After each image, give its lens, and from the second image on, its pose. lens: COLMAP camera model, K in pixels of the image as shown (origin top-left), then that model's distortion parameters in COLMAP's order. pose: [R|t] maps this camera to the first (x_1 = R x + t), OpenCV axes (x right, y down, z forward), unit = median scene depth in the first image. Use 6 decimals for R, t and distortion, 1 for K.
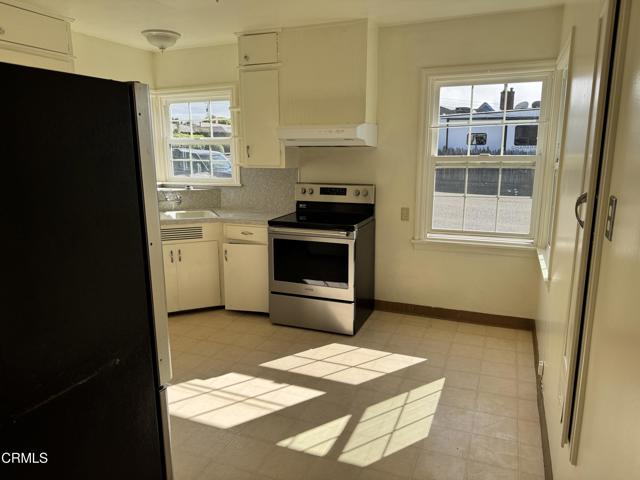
lens RADIAL K [[447.9, 0, 320.5], [0, 447.9, 241.8], [0, 0, 1]] dist [0.034930, -0.029821]
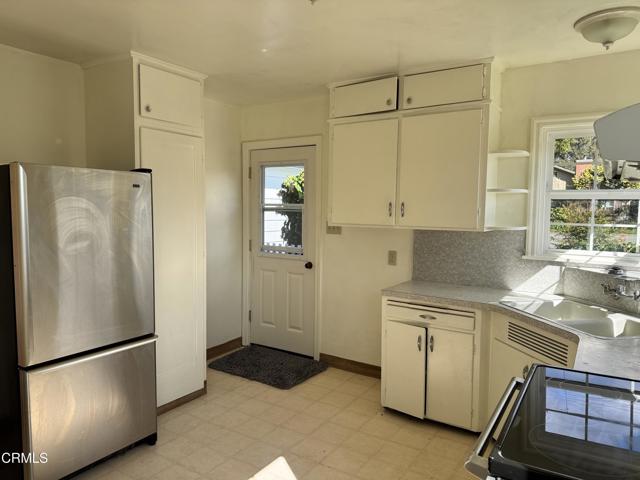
lens RADIAL K [[447.9, 0, 321.1], [0, 447.9, 238.1], [0, 0, 1]] dist [0.034930, -0.029821]
pose [[-0.165126, 0.071849, -0.983652, 0.320986], [-0.205392, 0.972972, 0.105548, -0.159220], [0.964649, 0.219463, -0.145906, 0.770446]]
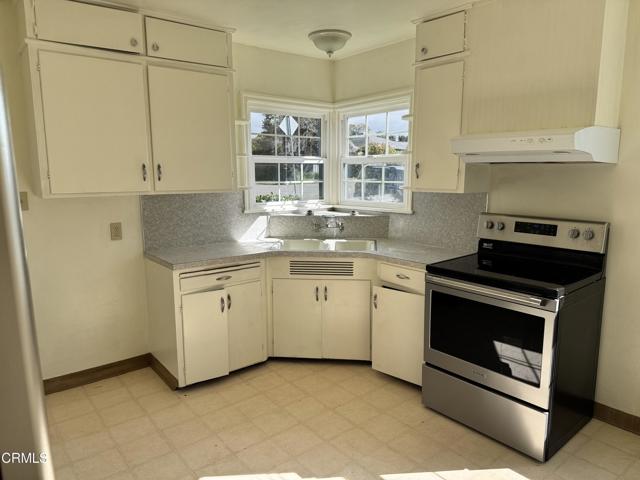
lens RADIAL K [[447.9, 0, 321.3], [0, 447.9, 241.0], [0, 0, 1]] dist [0.034930, -0.029821]
pose [[0.883467, 0.073870, -0.462633, 0.060175], [-0.093237, 0.995461, -0.019103, -0.051486], [0.459122, 0.060012, 0.886344, 0.249240]]
